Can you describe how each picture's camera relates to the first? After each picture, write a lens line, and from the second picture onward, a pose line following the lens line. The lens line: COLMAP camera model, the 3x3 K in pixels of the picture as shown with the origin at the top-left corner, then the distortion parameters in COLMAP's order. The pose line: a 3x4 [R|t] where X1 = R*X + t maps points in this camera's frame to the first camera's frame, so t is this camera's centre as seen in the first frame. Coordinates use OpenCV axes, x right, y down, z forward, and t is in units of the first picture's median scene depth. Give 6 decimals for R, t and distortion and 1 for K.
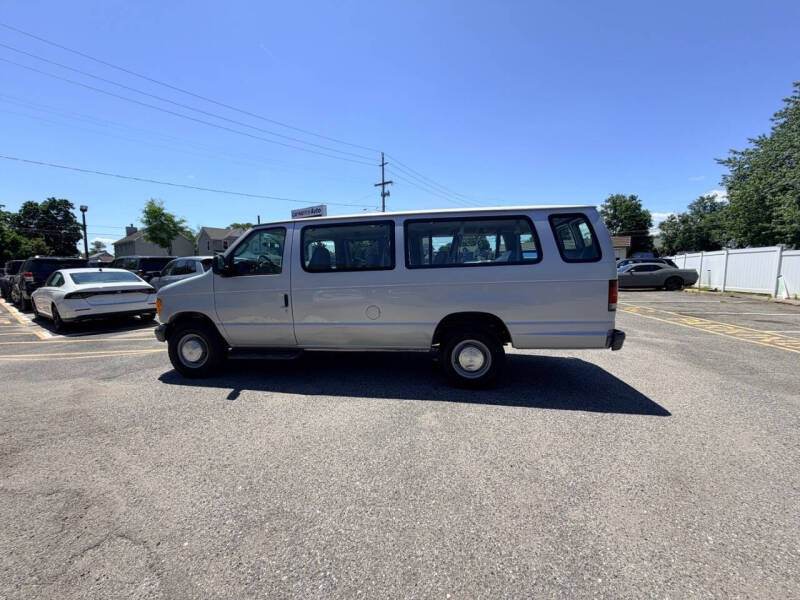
lens RADIAL K [[316.7, 0, 398.0], [0, 316.7, 299.9], [0, 0, 1]] dist [0.000118, 0.000182]
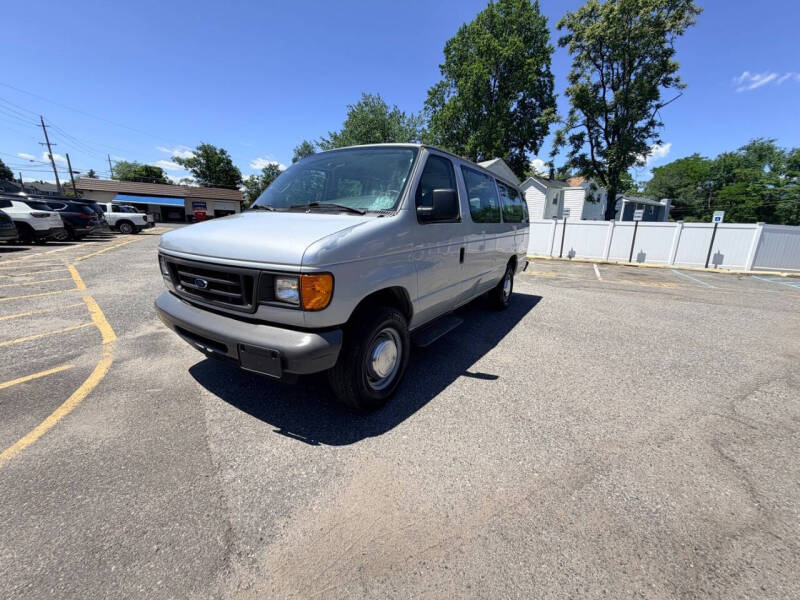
lens RADIAL K [[317.4, 0, 398.2], [0, 317.4, 299.0], [0, 0, 1]] dist [0.000801, -0.000179]
pose [[0.400109, -0.178860, 0.898845, -1.133678], [0.045901, 0.983451, 0.175263, -0.036967], [-0.915317, -0.028866, 0.401697, 0.770899]]
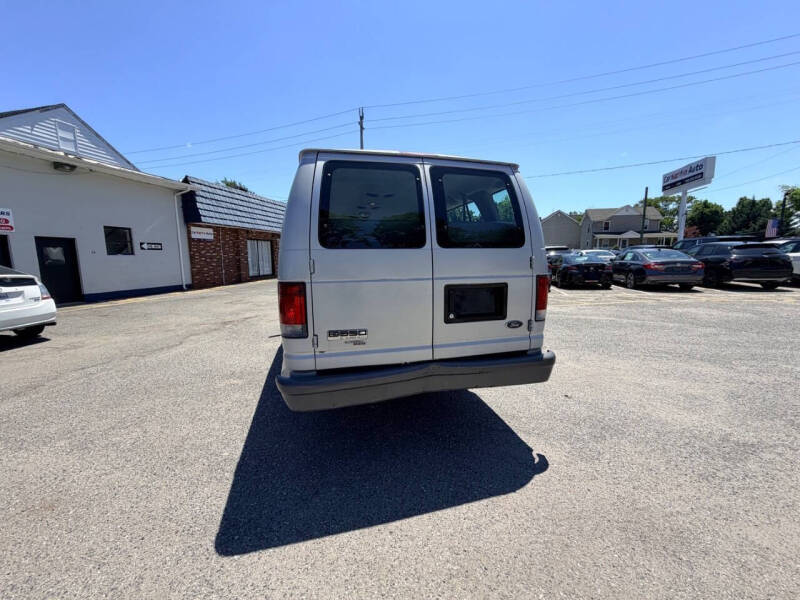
lens RADIAL K [[316.7, 0, 399.6], [0, 316.7, 300.7], [0, 0, 1]] dist [-0.000010, -0.000143]
pose [[0.409432, 0.126456, -0.903535, 1.042771], [-0.075030, 0.991660, 0.104790, -0.085037], [0.909250, 0.024888, 0.415505, 0.784358]]
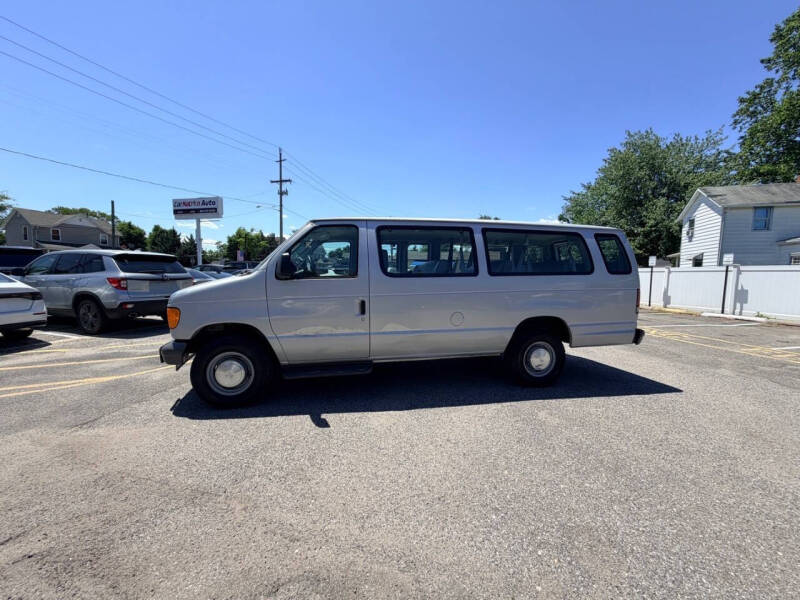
lens RADIAL K [[316.4, 0, 399.0], [0, 316.4, 301.1], [0, 0, 1]] dist [-0.000590, -0.000132]
pose [[0.936652, -0.002106, 0.350256, -0.539833], [0.006783, 0.999903, -0.012127, -0.004570], [-0.350197, 0.013734, 0.936576, 0.125090]]
